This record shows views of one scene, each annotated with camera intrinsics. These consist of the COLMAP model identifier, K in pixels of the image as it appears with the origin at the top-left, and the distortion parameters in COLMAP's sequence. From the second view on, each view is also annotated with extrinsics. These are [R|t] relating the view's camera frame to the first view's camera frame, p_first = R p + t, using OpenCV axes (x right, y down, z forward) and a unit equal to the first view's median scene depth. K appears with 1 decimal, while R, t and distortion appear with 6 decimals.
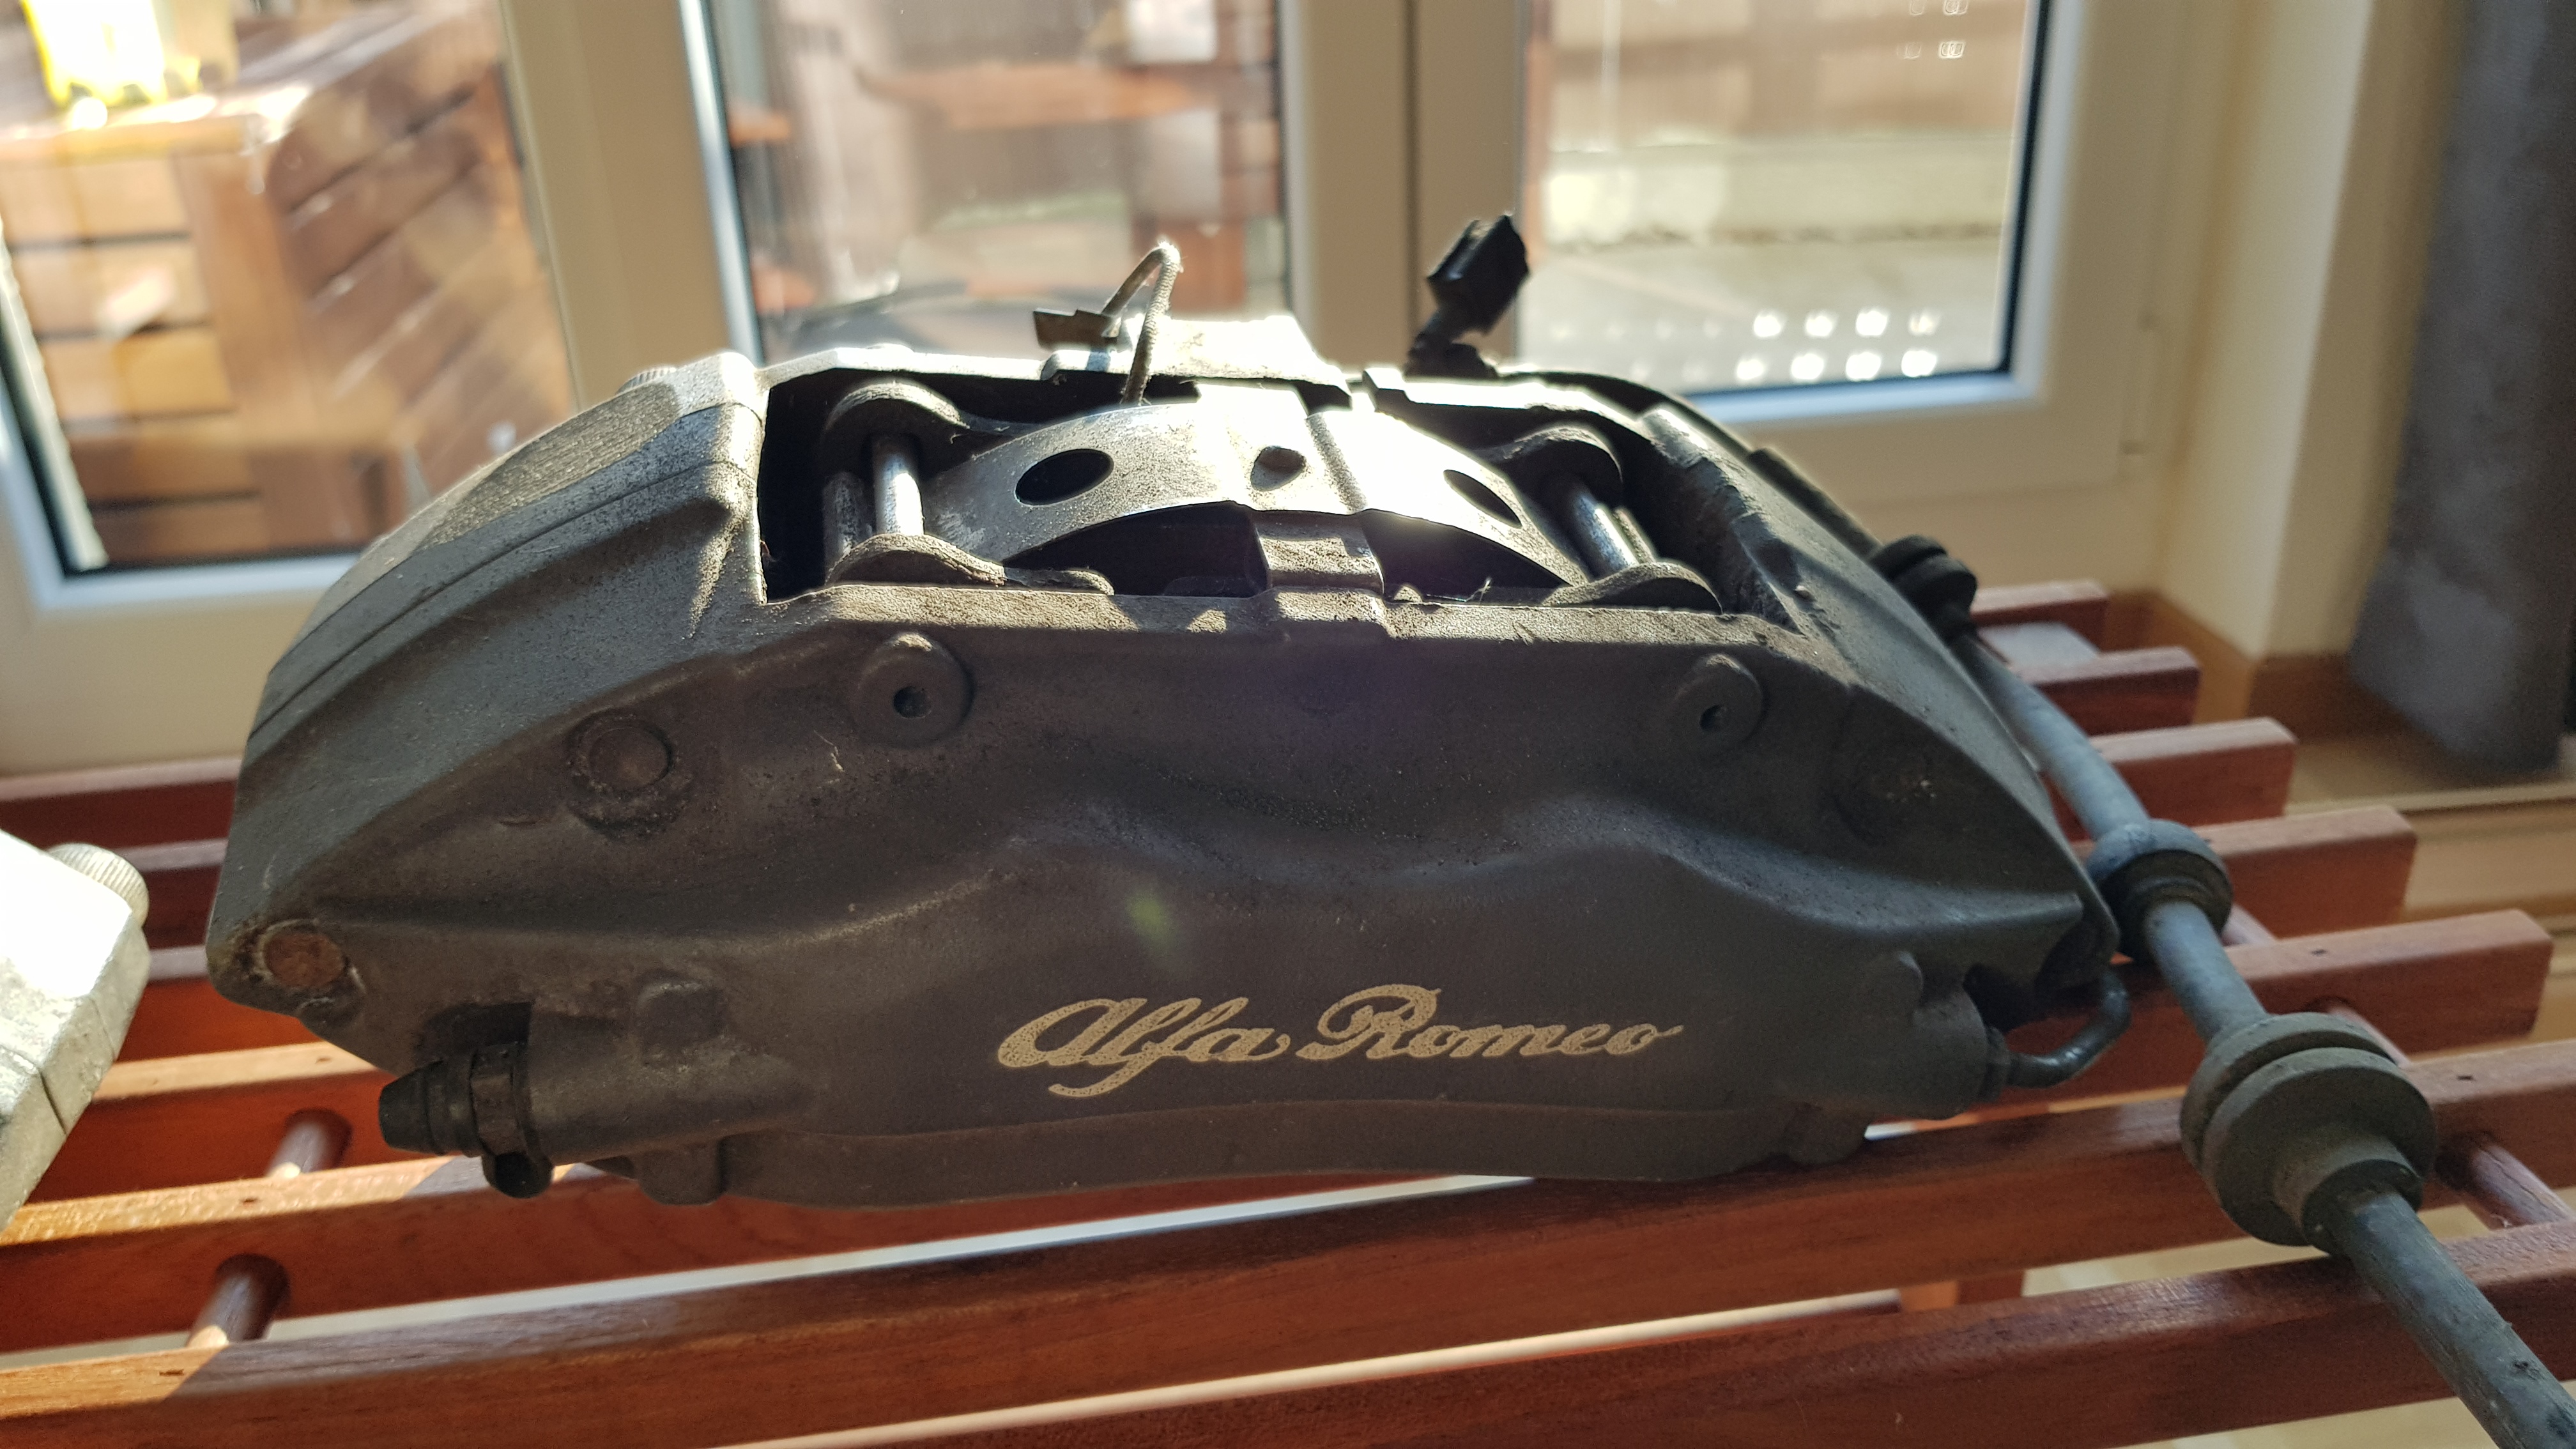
lens RADIAL K [[1996.3, 0, 1288.0], [0, 1996.3, 724.5], [0, 0, 1]] dist [0.063703, -0.138984]
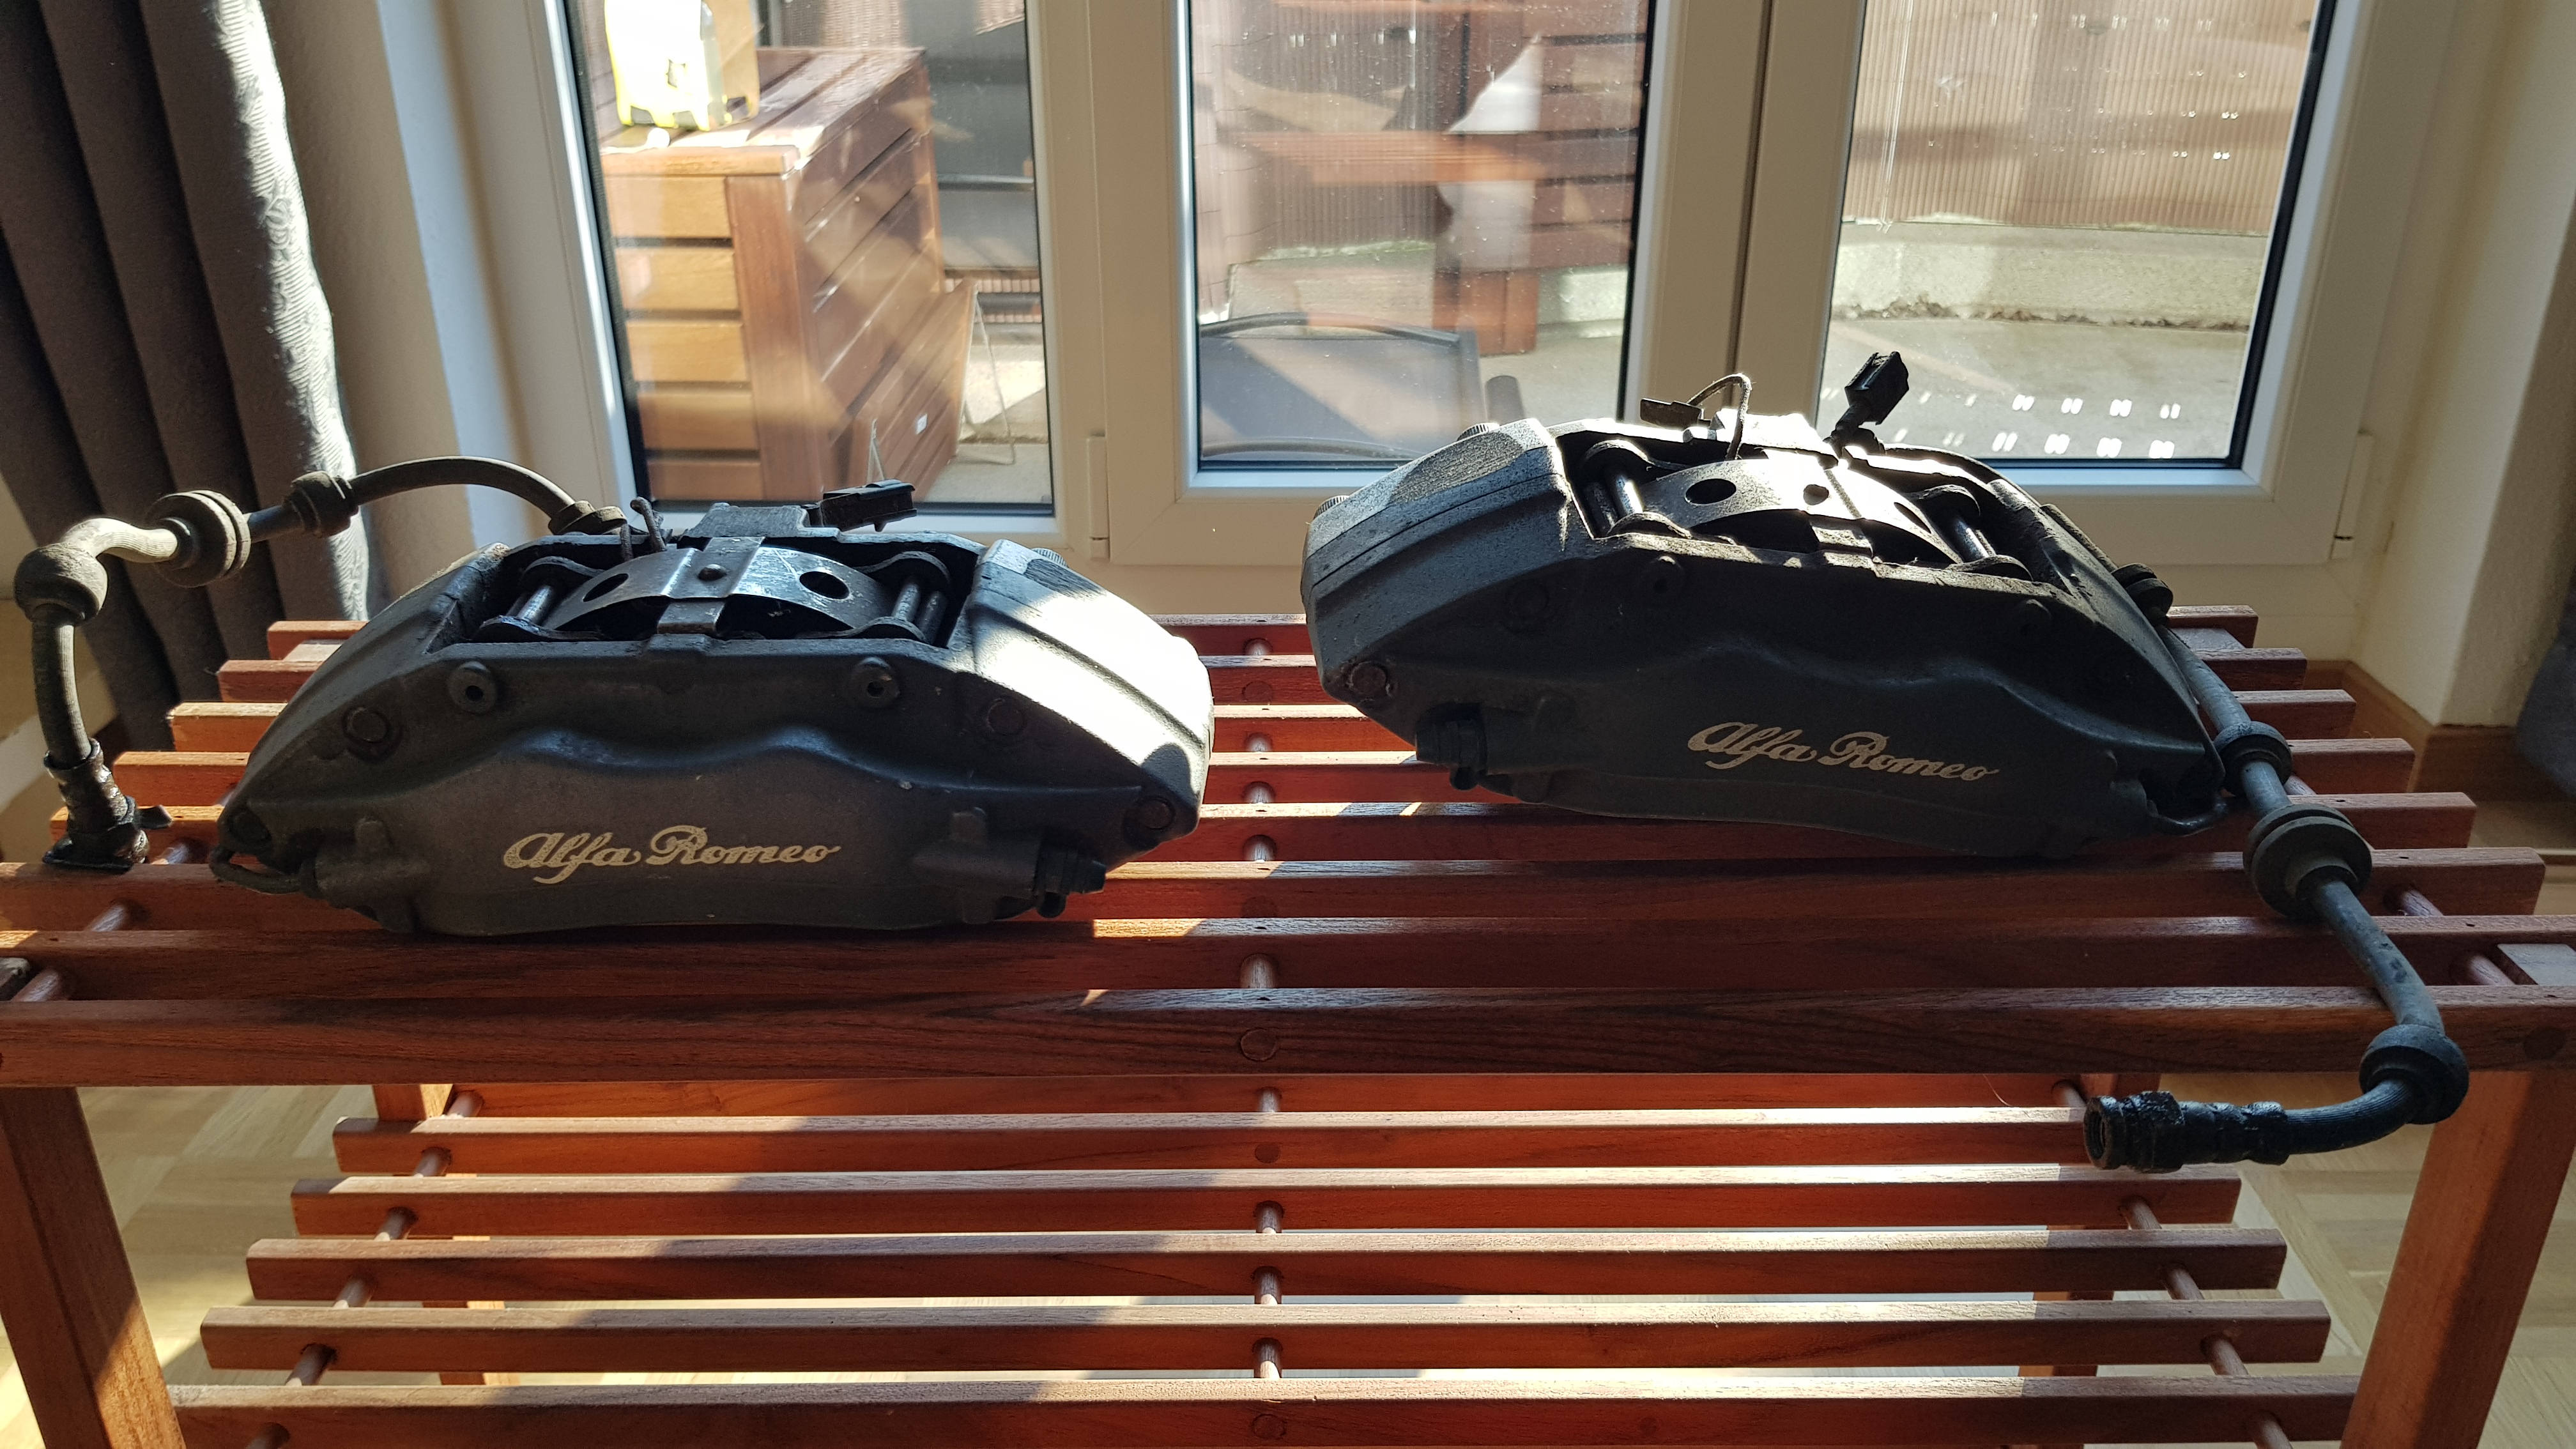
lens RADIAL K [[1854.5, 0, 1288.0], [0, 1854.5, 724.5], [0, 0, 1]] dist [0.054642, -0.143590]
pose [[0.988184, 0.092434, -0.122267, -0.268471], [-0.092522, 0.995698, 0.004968, 0.139244], [0.122200, 0.006403, 0.992485, -0.911777]]
